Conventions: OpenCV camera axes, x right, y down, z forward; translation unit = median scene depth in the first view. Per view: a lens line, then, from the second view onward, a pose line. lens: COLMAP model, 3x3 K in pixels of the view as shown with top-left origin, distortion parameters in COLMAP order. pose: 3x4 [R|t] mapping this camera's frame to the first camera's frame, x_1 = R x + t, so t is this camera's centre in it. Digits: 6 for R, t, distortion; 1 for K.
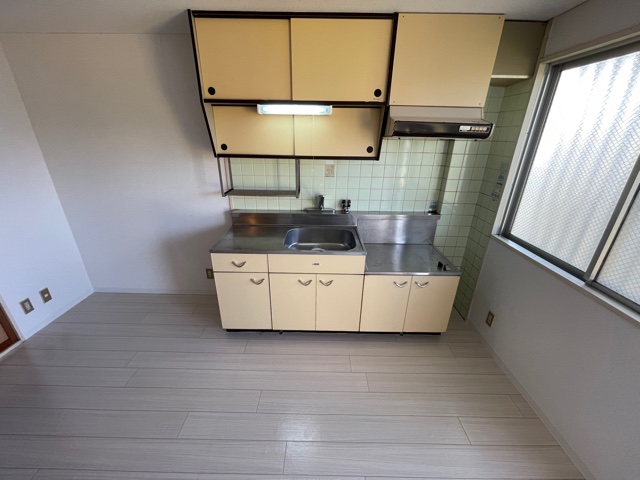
lens RADIAL K [[258.3, 0, 320.3], [0, 258.3, 241.3], [0, 0, 1]] dist [-0.001240, -0.000863]
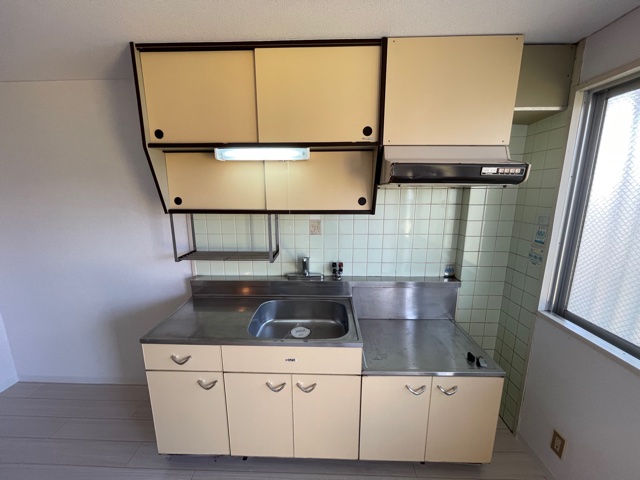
lens RADIAL K [[258.3, 0, 319.8], [0, 258.3, 240.6], [0, 0, 1]] dist [-0.001240, -0.000863]
pose [[0.999601, -0.012021, -0.025558, 0.082511], [0.006726, 0.980190, -0.197947, -0.086364], [0.027431, 0.197696, 0.979879, 0.260227]]
